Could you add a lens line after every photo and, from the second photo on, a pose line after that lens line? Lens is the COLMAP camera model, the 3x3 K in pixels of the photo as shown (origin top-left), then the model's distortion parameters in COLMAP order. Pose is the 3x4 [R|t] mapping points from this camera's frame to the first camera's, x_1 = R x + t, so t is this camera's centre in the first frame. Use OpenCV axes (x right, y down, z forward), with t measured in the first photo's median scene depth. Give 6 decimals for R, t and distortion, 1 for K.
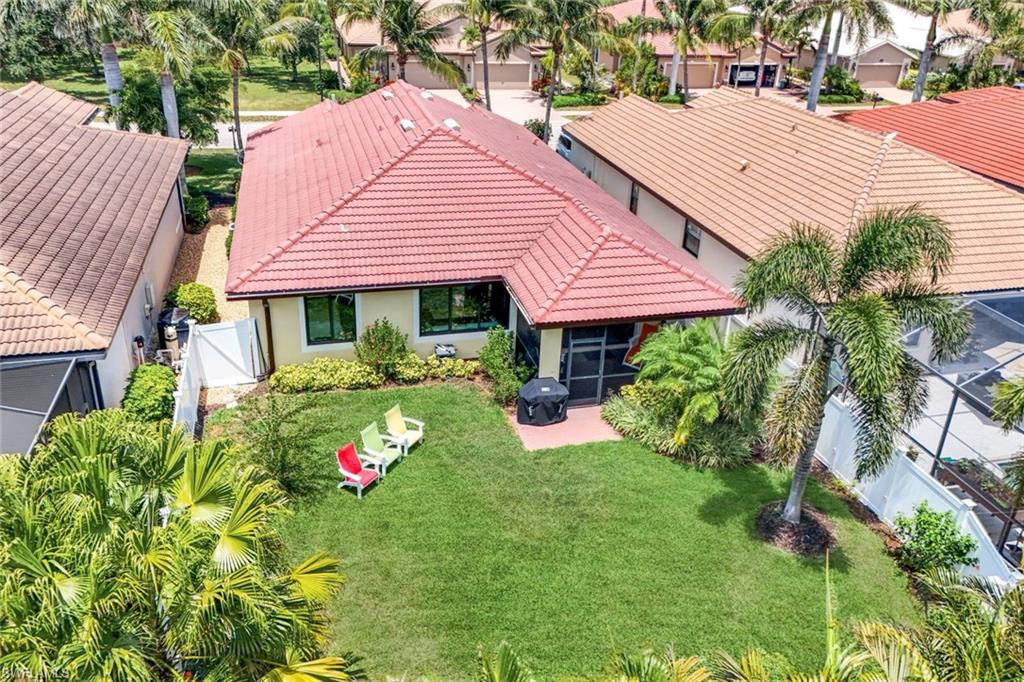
lens RADIAL K [[790.2, 0, 514.3], [0, 790.2, 297.0], [0, 0, 1]] dist [0.105842, -0.136153]
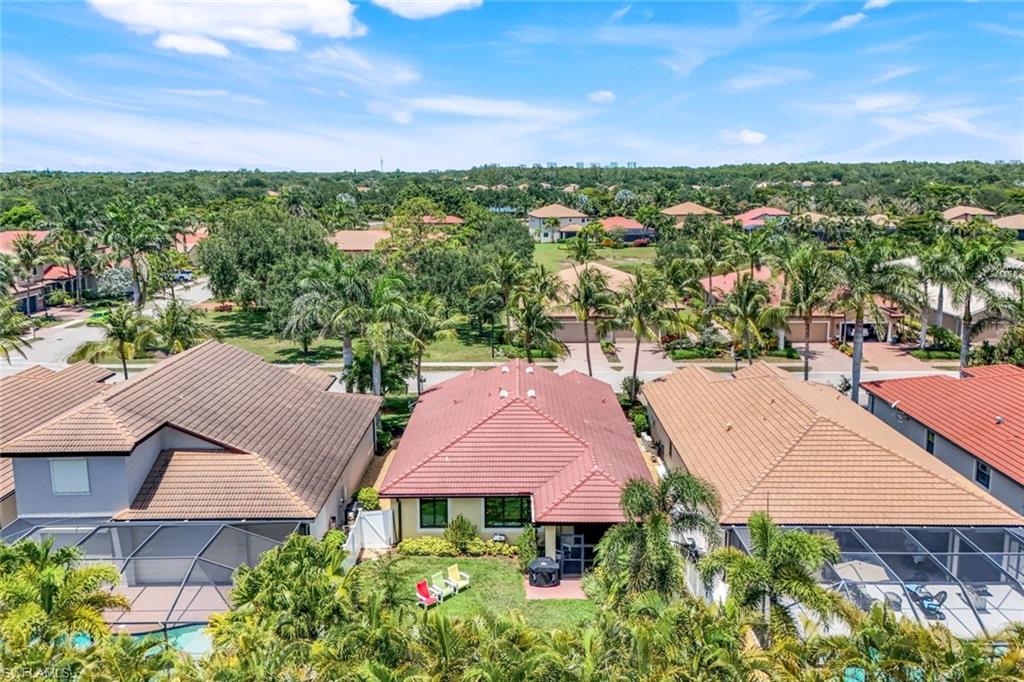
lens RADIAL K [[790.2, 0, 514.3], [0, 790.2, 297.0], [0, 0, 1]] dist [0.105842, -0.136153]
pose [[0.964633, -0.006248, -0.263522, 0.400489], [-0.064410, 0.963827, -0.258627, 0.011764], [0.255606, 0.266454, 0.929337, -0.699604]]
